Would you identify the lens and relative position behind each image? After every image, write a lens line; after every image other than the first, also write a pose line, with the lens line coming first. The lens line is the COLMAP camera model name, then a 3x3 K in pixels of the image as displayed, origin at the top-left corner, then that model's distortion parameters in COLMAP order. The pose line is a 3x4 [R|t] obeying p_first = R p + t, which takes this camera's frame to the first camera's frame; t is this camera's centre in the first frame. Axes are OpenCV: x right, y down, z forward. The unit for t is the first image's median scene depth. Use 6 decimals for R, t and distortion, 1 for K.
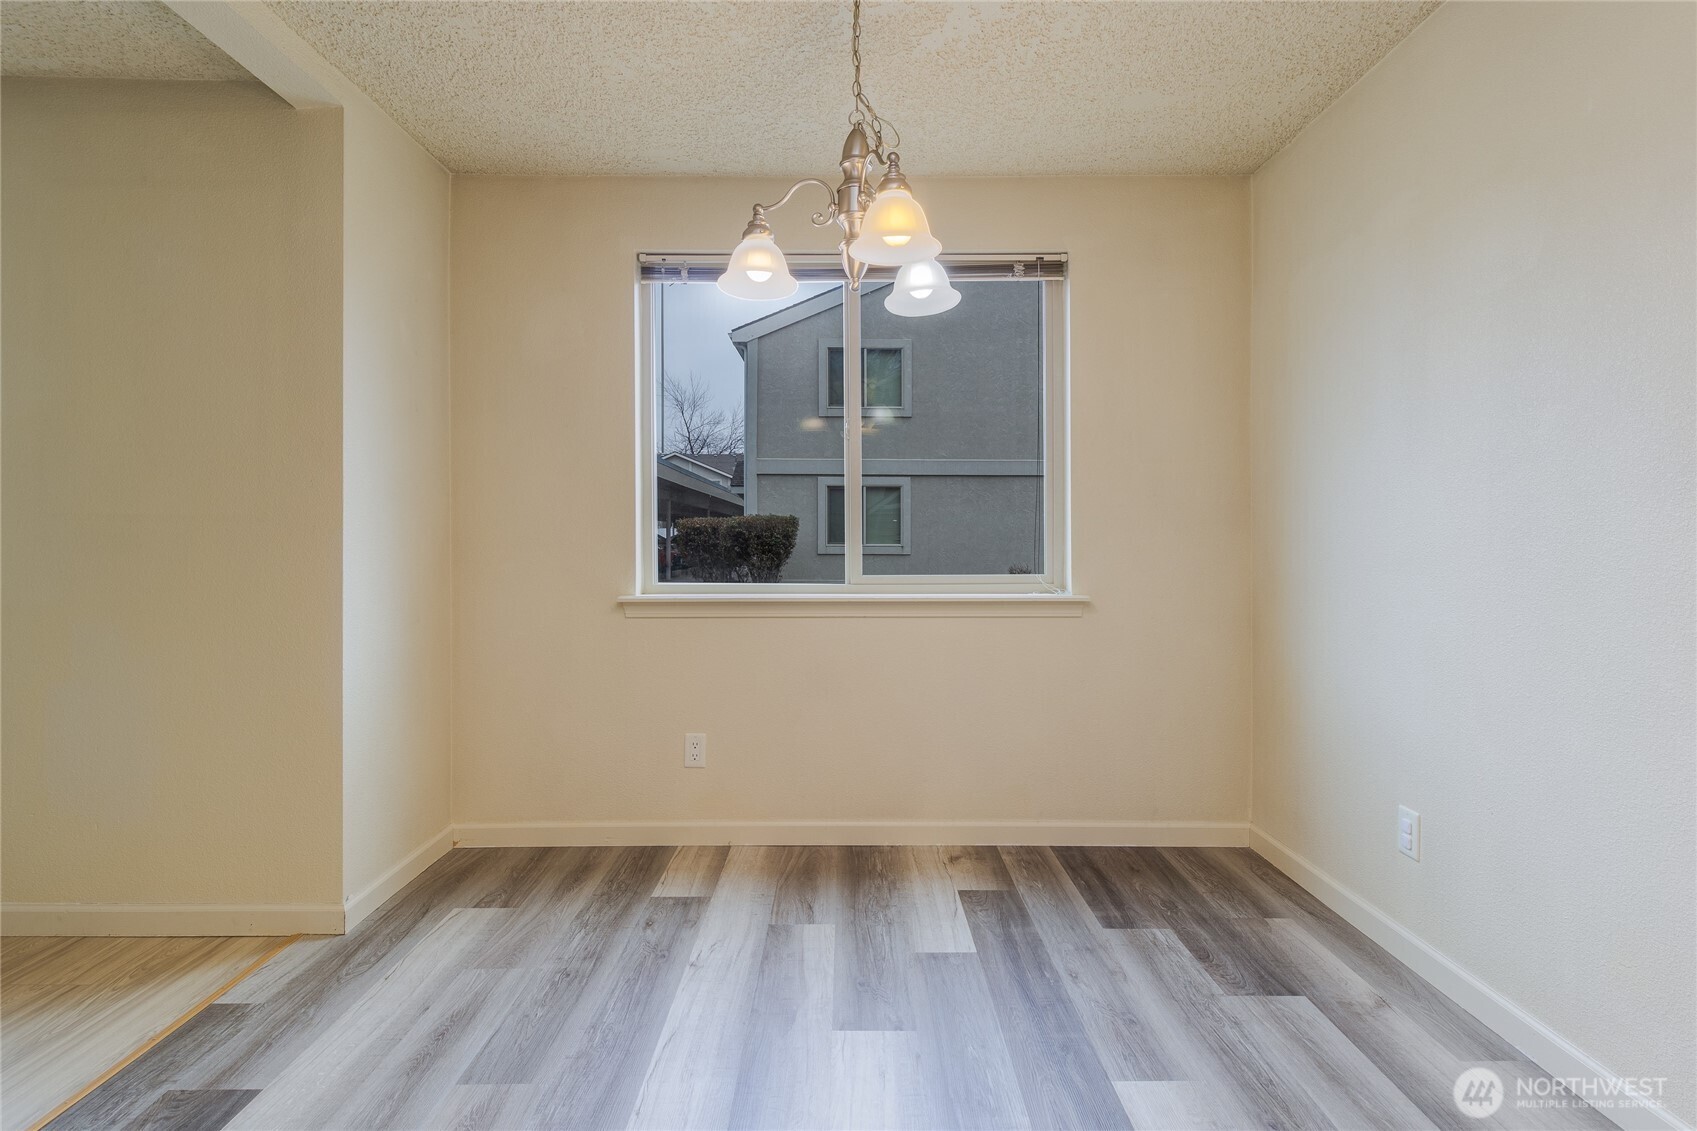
lens RADIAL K [[809.2, 0, 850.5], [0, 809.2, 553.2], [0, 0, 1]] dist [0.000949, 0.001083]
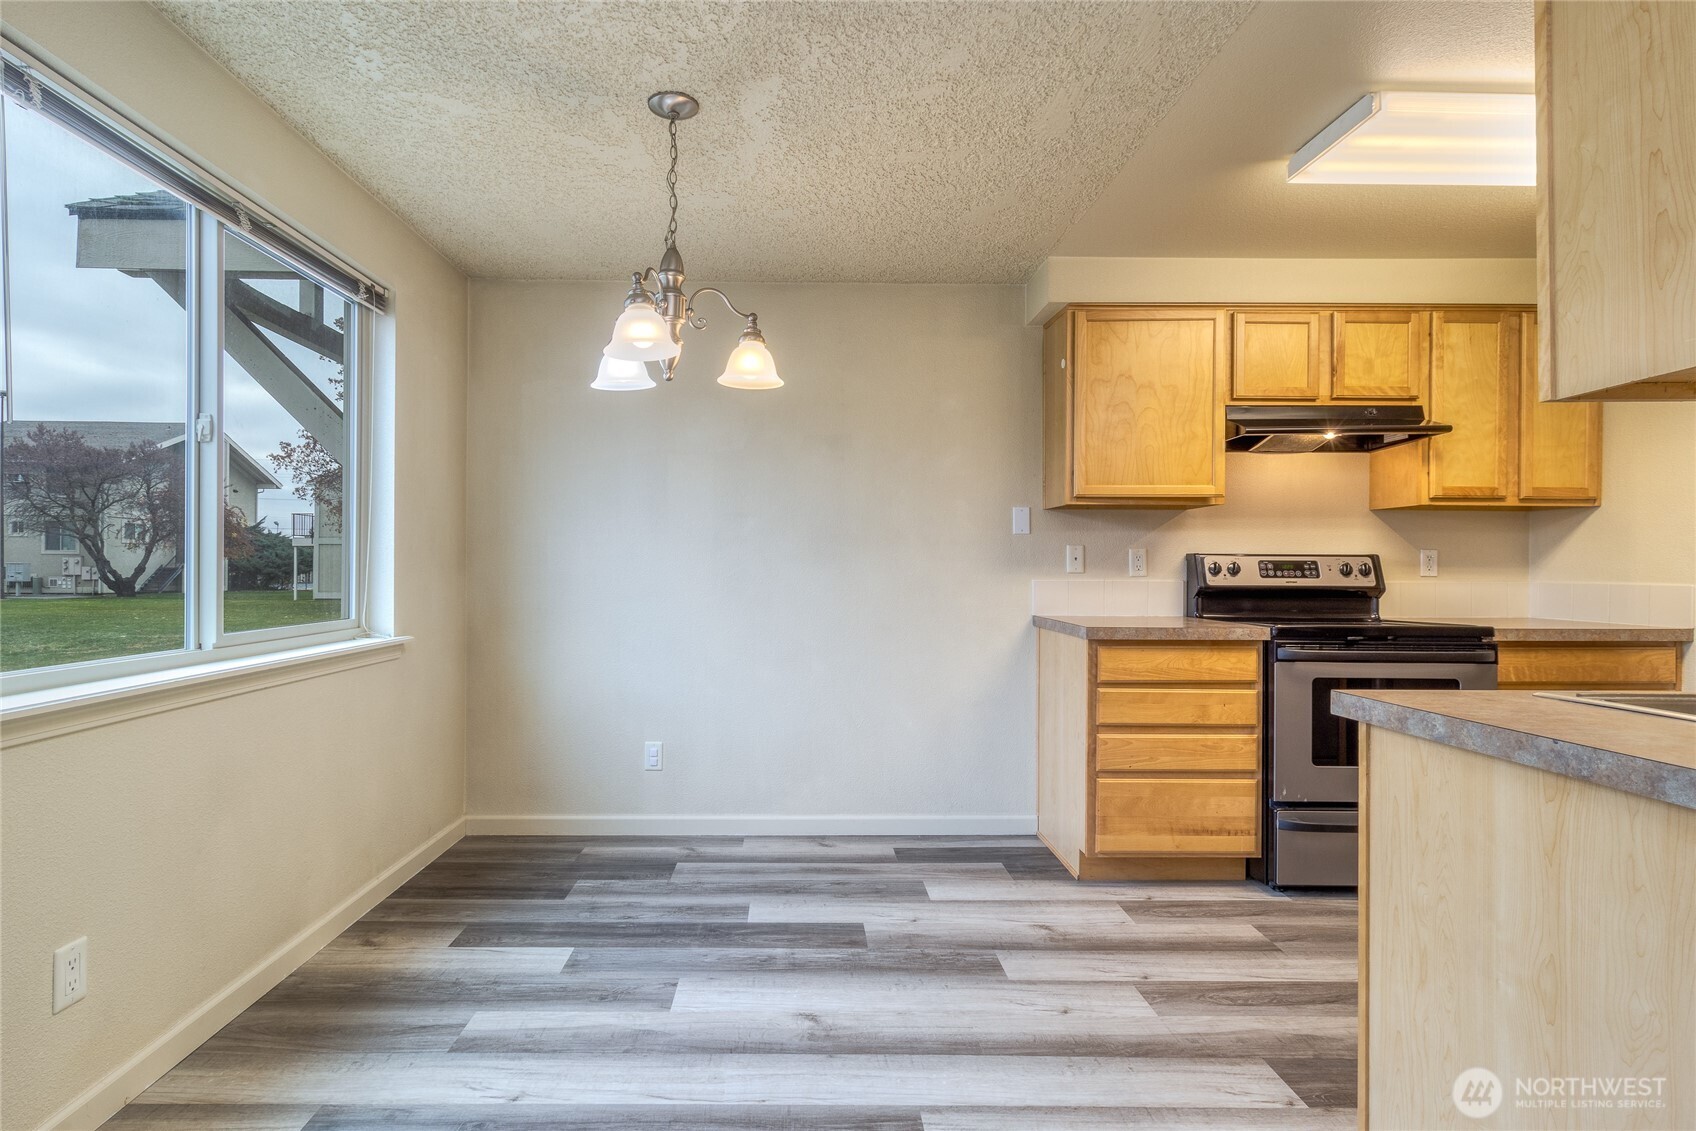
lens RADIAL K [[856.3, 0, 804.2], [0, 856.3, 570.9], [0, 0, 1]] dist [0.004527, -0.000727]
pose [[-0.000631, -0.005331, 0.999986, -0.911176], [0.007178, 0.999960, 0.005336, -0.037311], [-0.999974, 0.007182, -0.000593, 0.582521]]
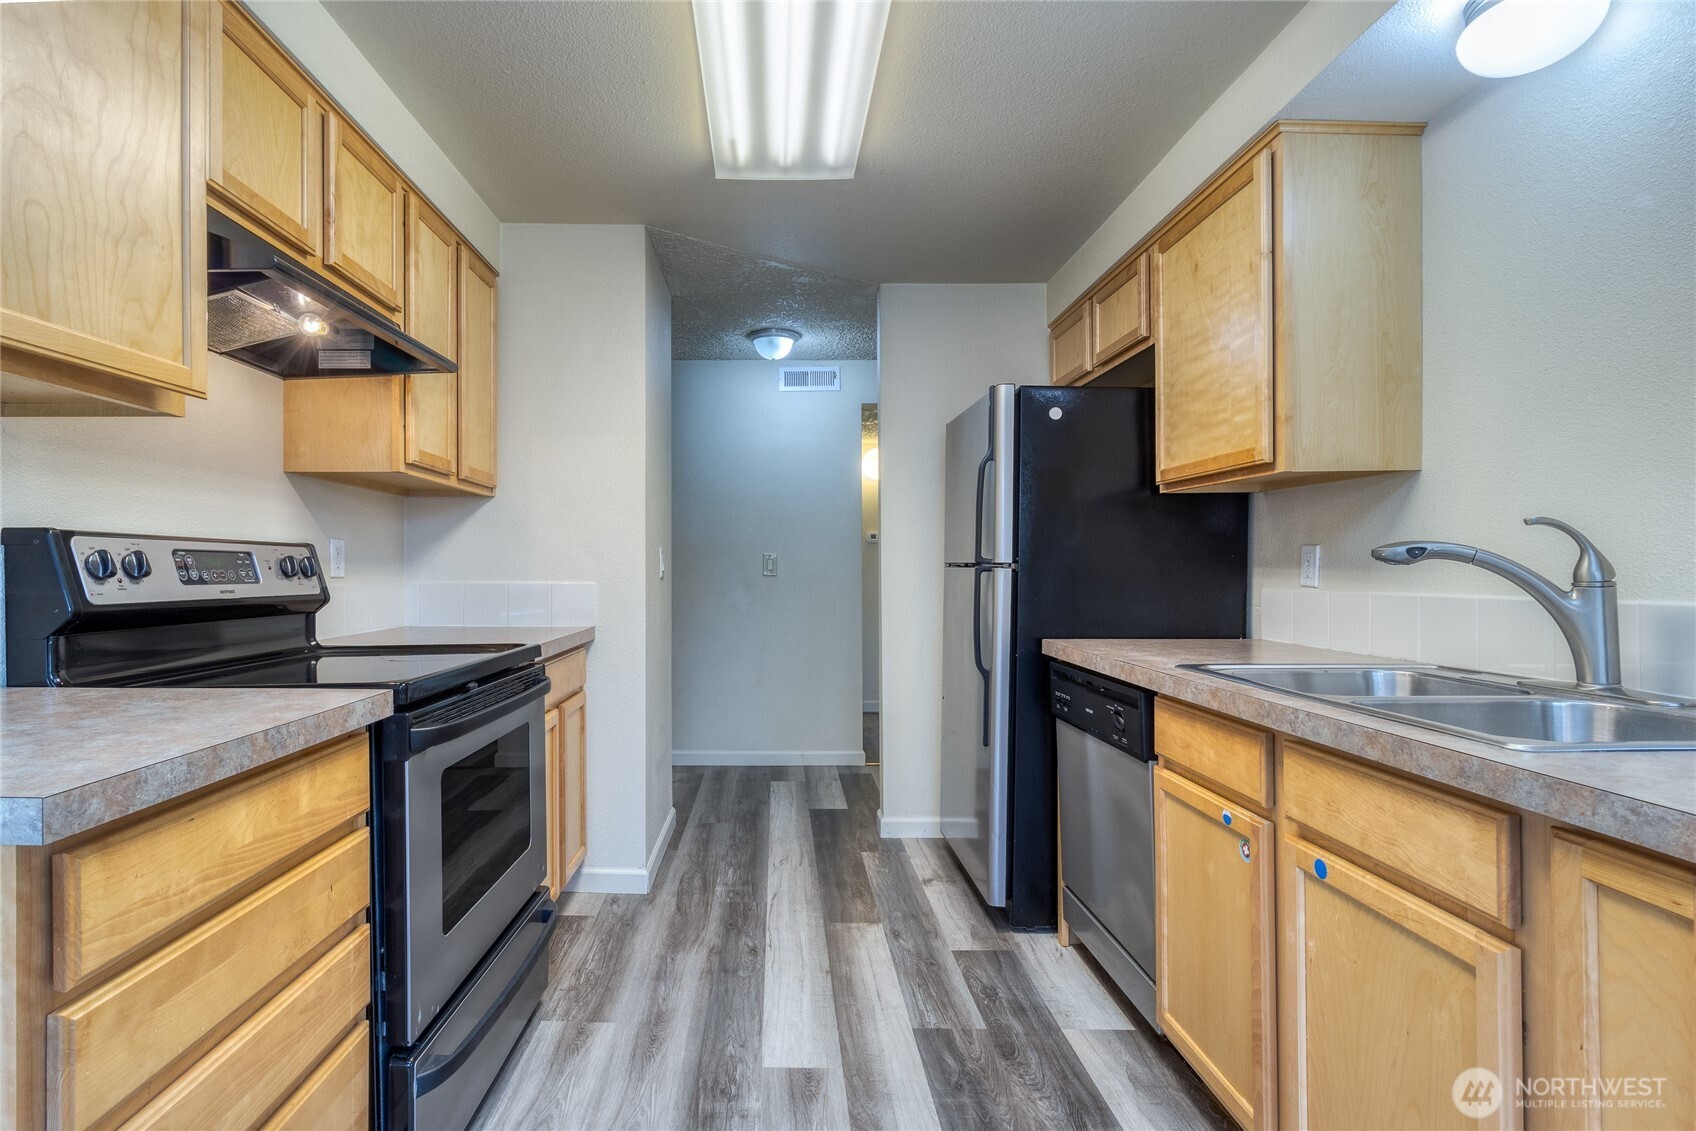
lens RADIAL K [[808.7, 0, 752.5], [0, 808.7, 564.2], [0, 0, 1]] dist [0.000949, 0.001083]
pose [[-0.999215, -0.001241, 0.039591, 0.045811], [-0.001063, 0.999989, 0.004510, -0.032300], [-0.039596, 0.004465, -0.999206, 0.456768]]
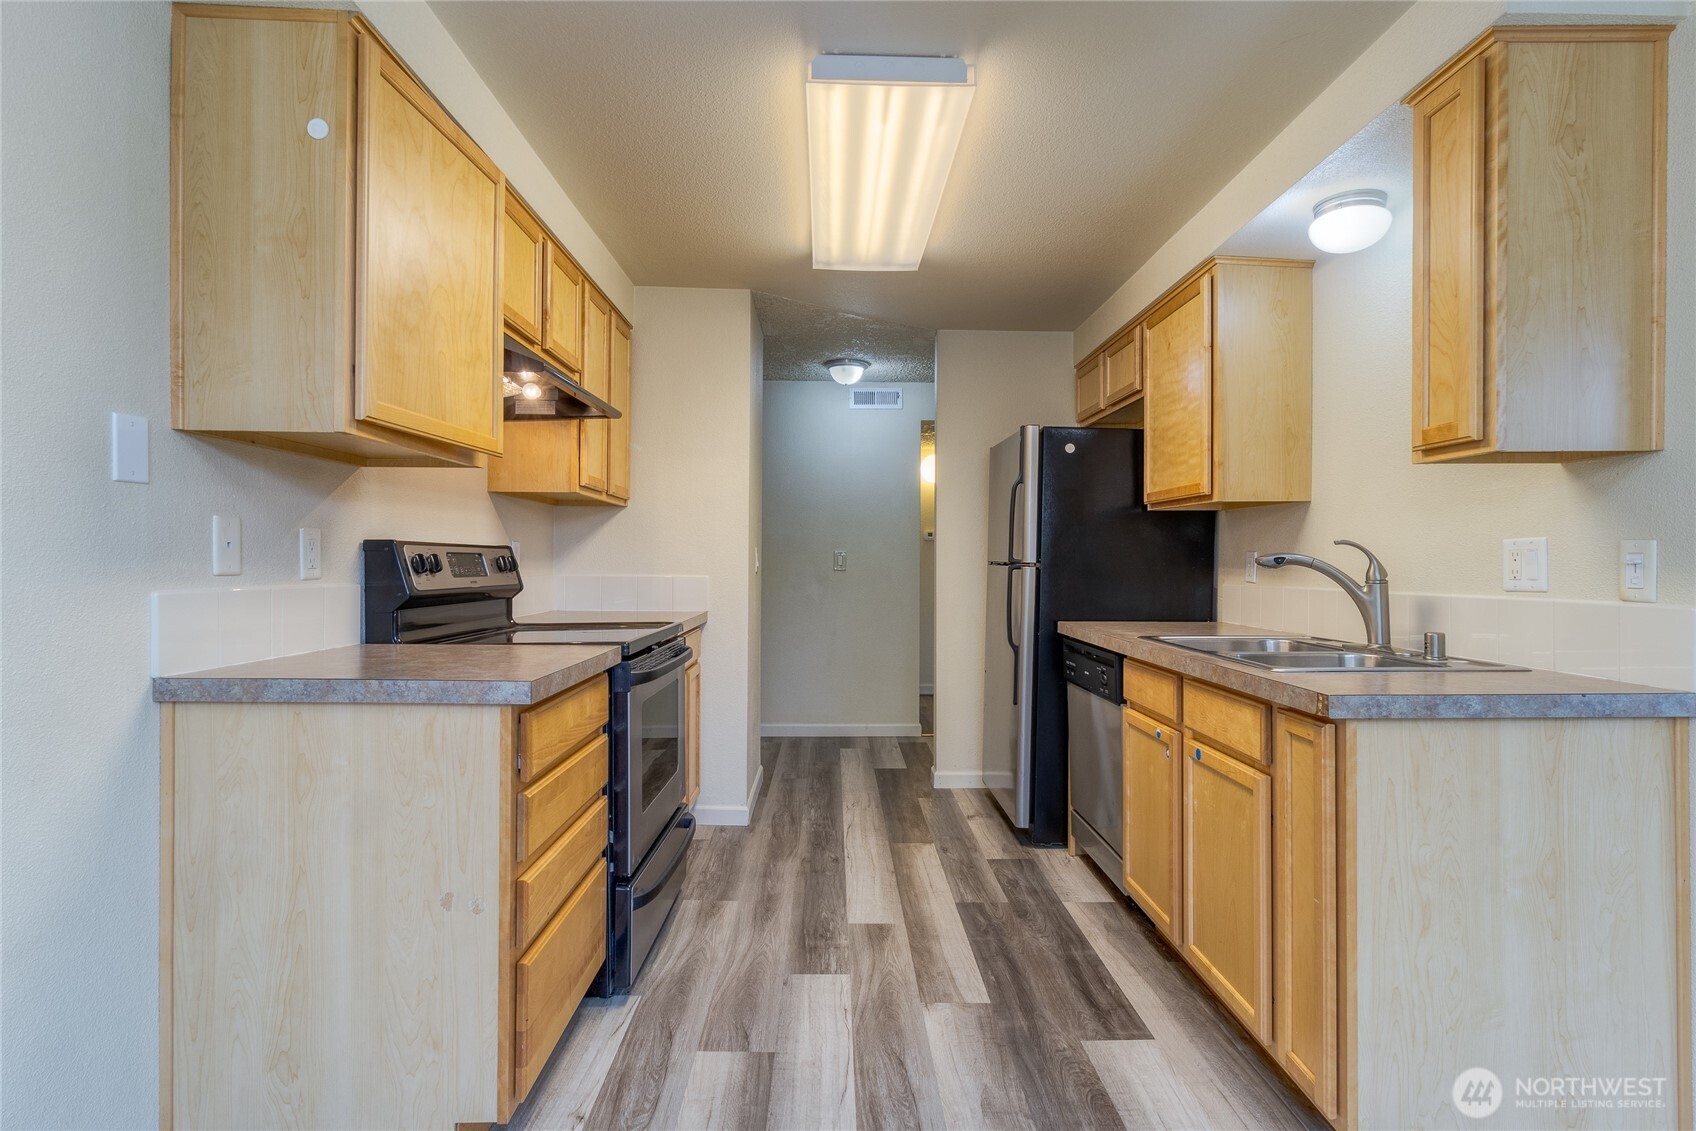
lens RADIAL K [[856.3, 0, 845.3], [0, 856.3, 562.3], [0, 0, 1]] dist [0.004527, -0.000727]
pose [[-0.999918, -0.008211, -0.009876, 0.084793], [-0.008336, 0.999885, 0.012672, -0.045701], [0.009771, 0.012753, -0.999871, 0.821259]]
